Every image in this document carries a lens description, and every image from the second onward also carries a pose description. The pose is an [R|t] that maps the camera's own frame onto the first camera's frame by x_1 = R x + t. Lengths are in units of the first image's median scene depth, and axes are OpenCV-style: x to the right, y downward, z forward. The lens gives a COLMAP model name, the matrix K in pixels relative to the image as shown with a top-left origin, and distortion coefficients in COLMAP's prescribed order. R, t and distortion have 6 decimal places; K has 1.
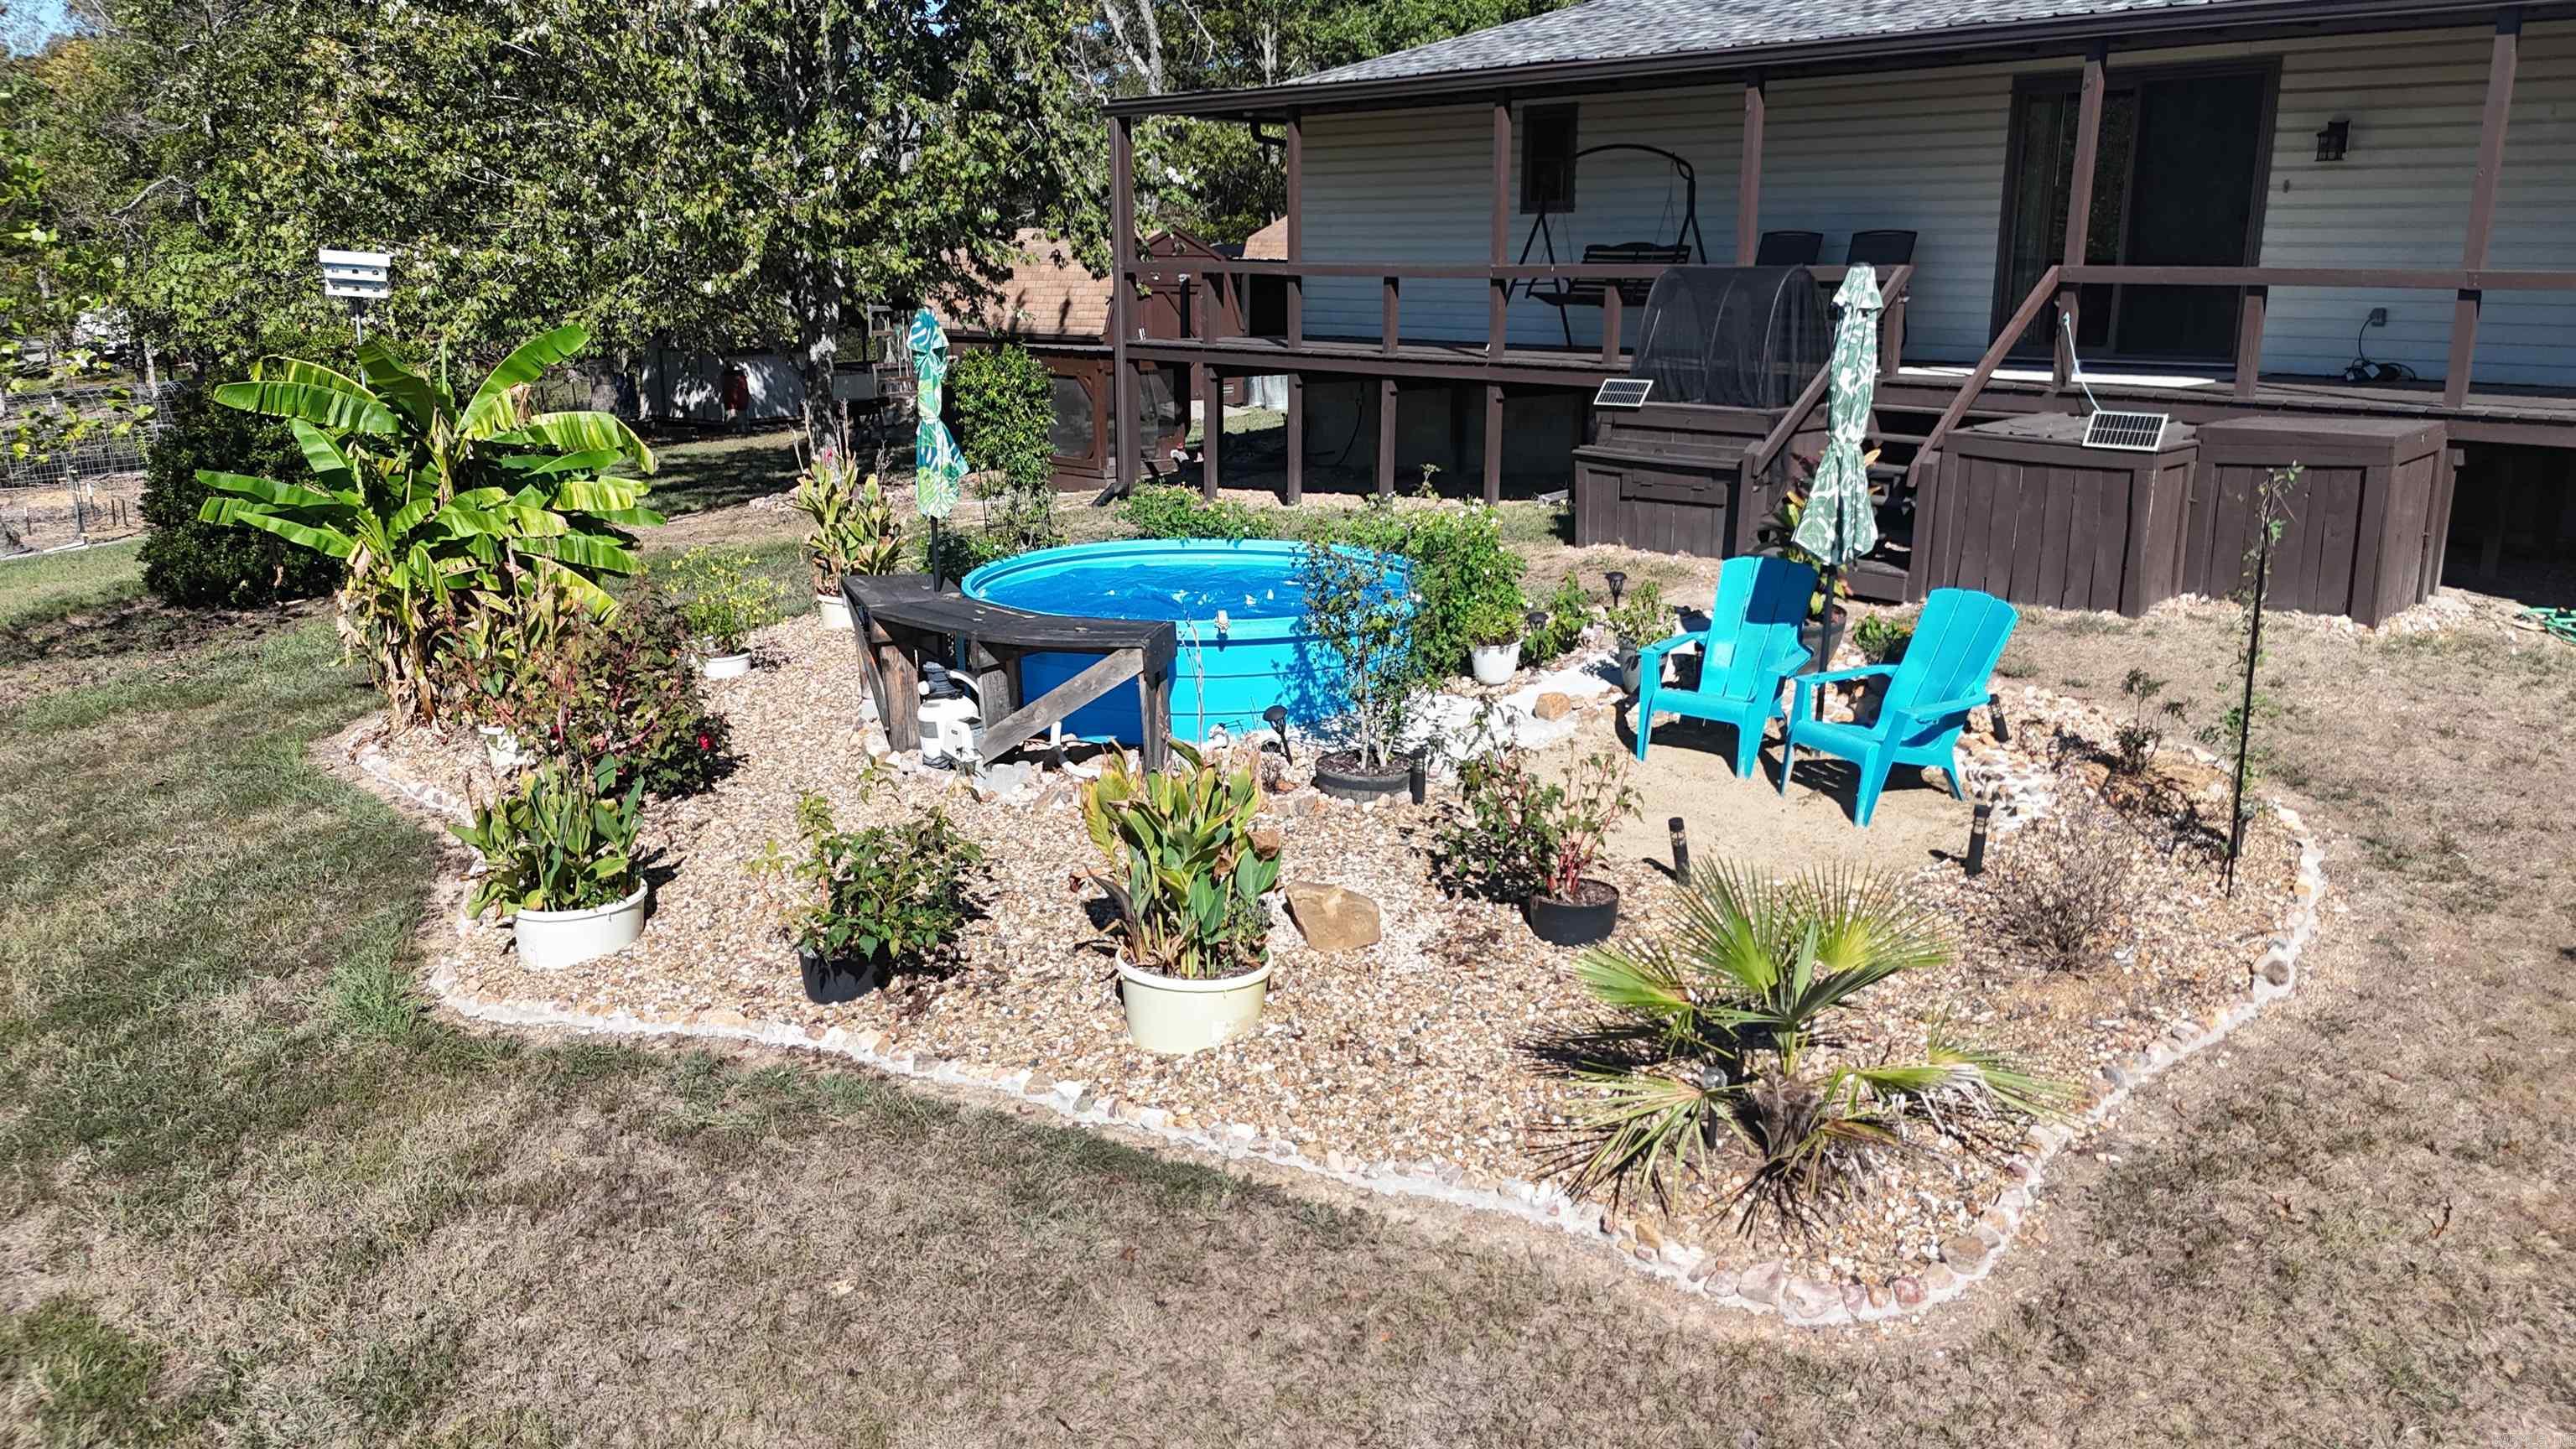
lens RADIAL K [[1833.2, 0, 1288.0], [0, 1833.2, 724.5], [0, 0, 1]] dist [0.038124, -0.001017]
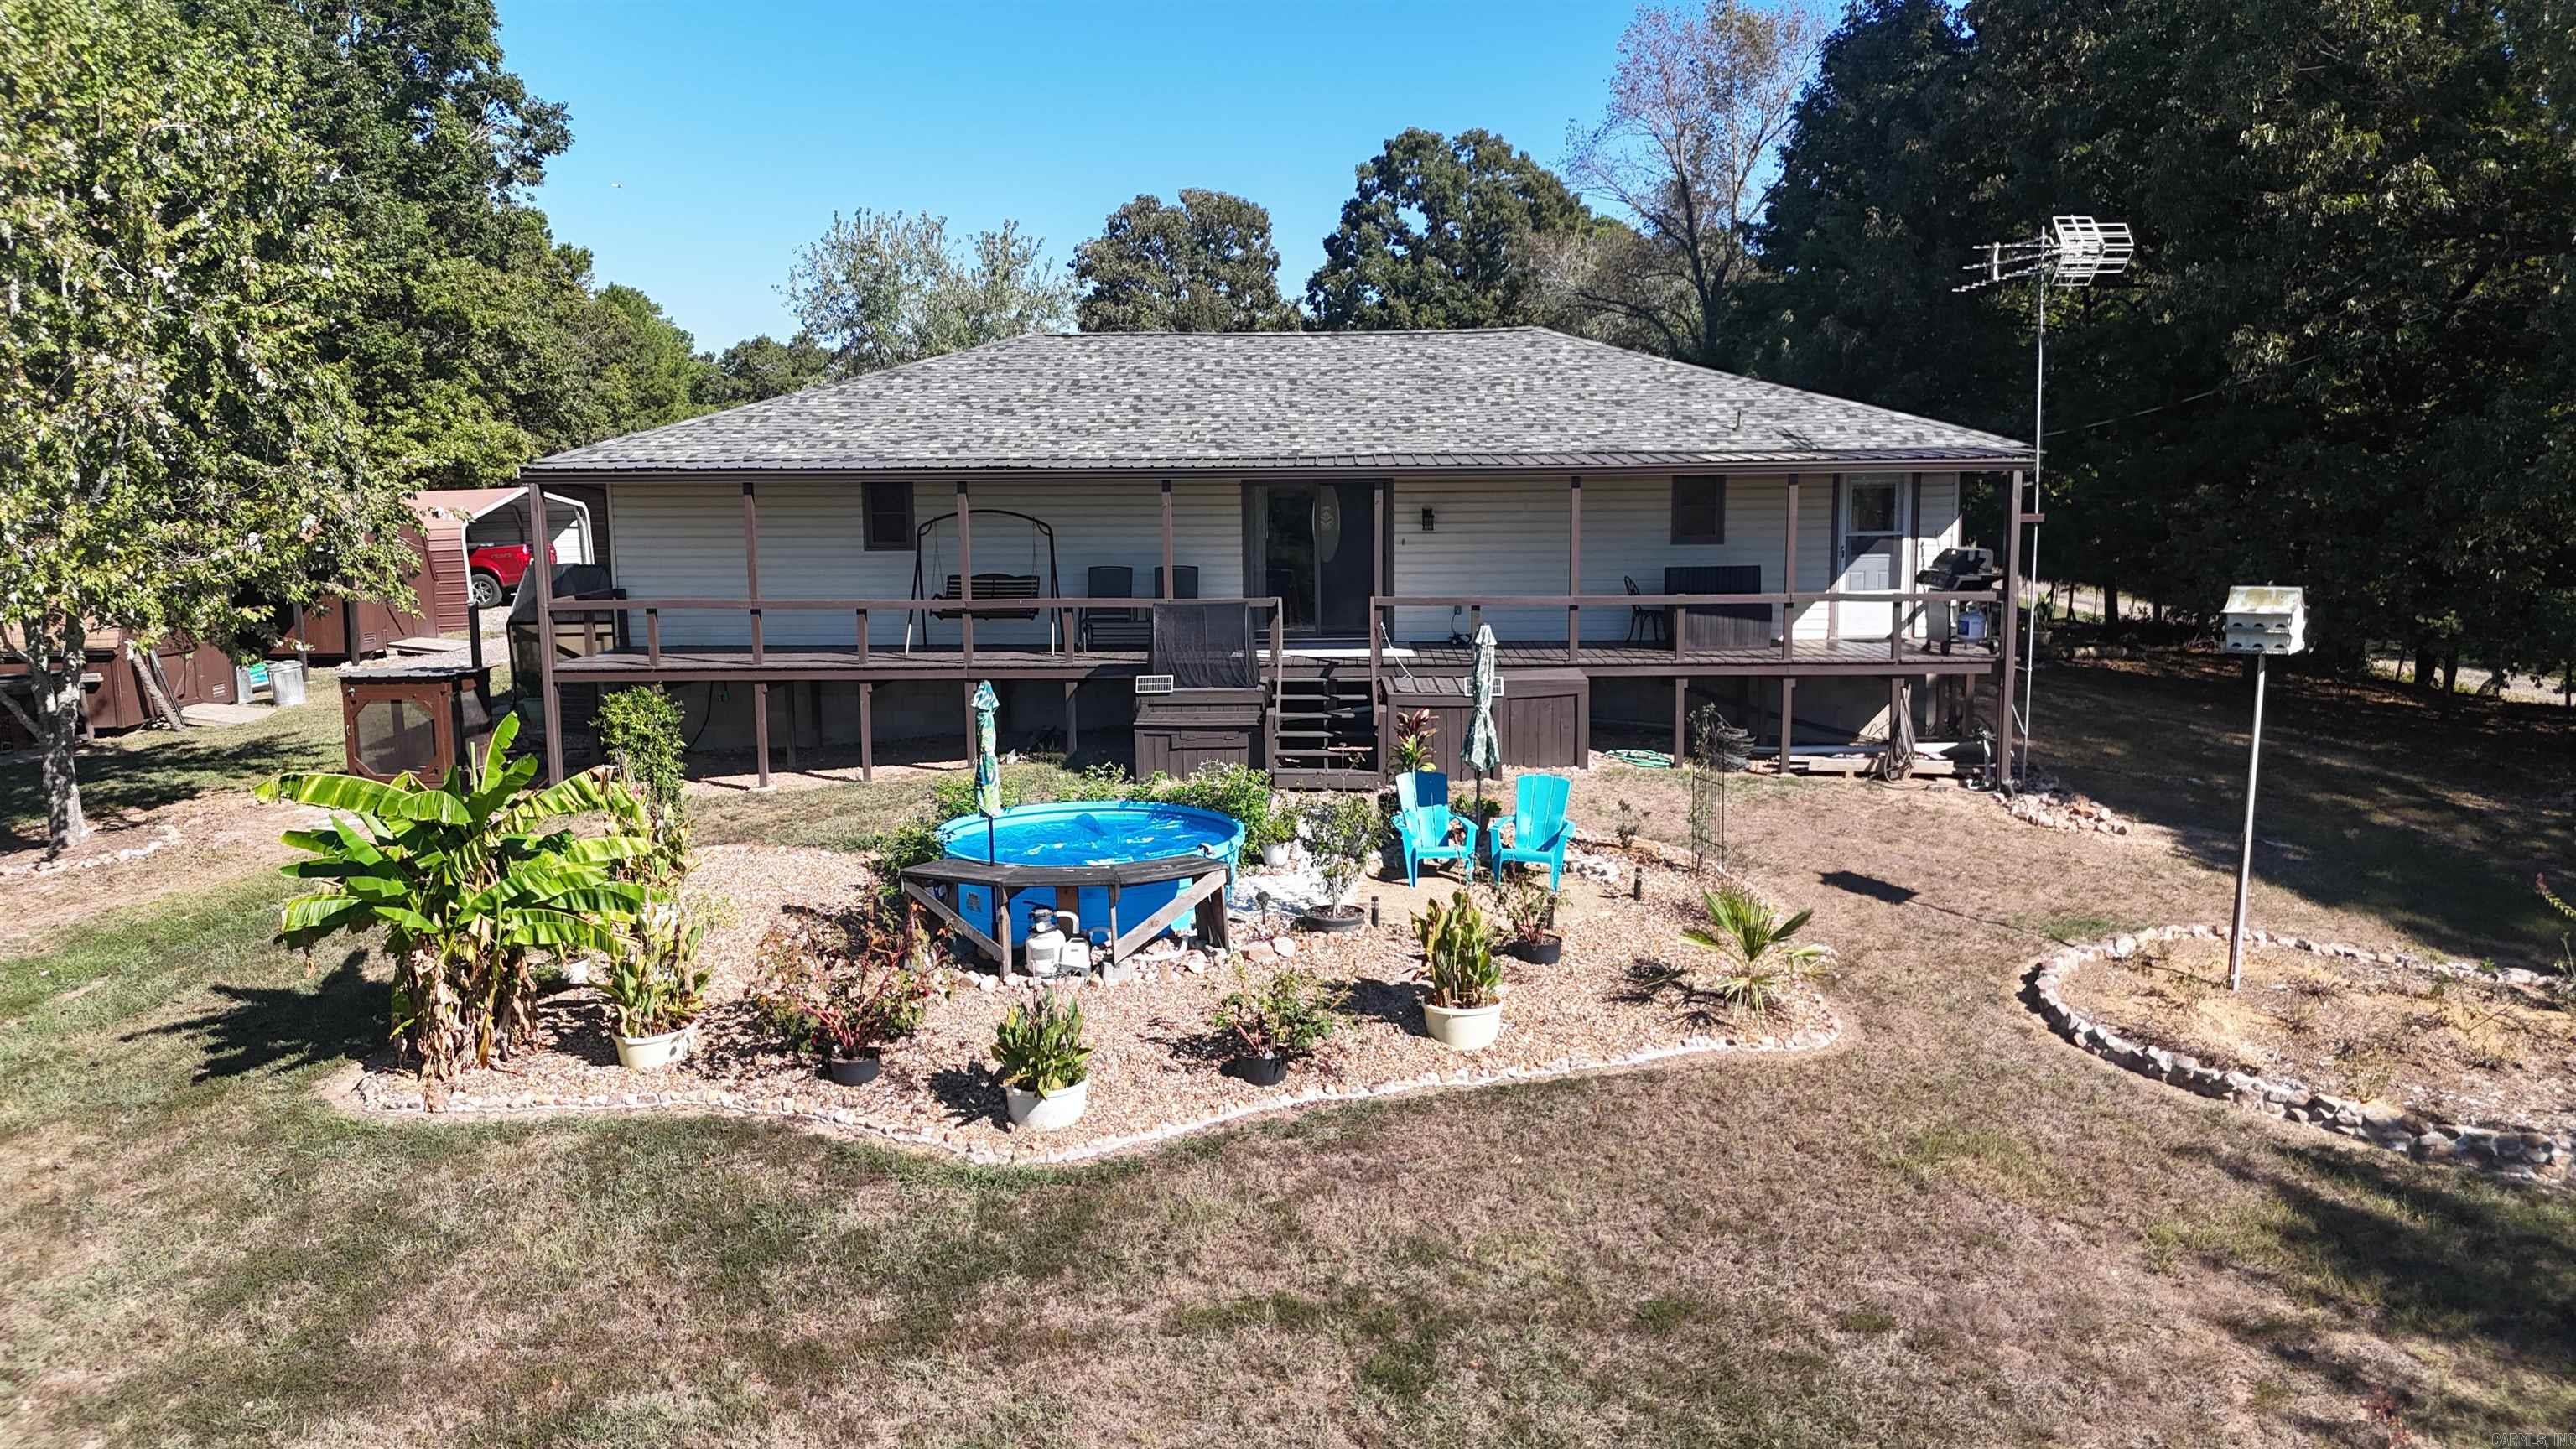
lens RADIAL K [[1833.2, 0, 1288.0], [0, 1833.2, 724.5], [0, 0, 1]] dist [0.038124, -0.001017]
pose [[0.715591, -0.101525, 0.691102, -1.429605], [0.182865, 0.982104, -0.045070, -0.103366], [-0.674158, 0.158630, 0.721351, -0.316818]]
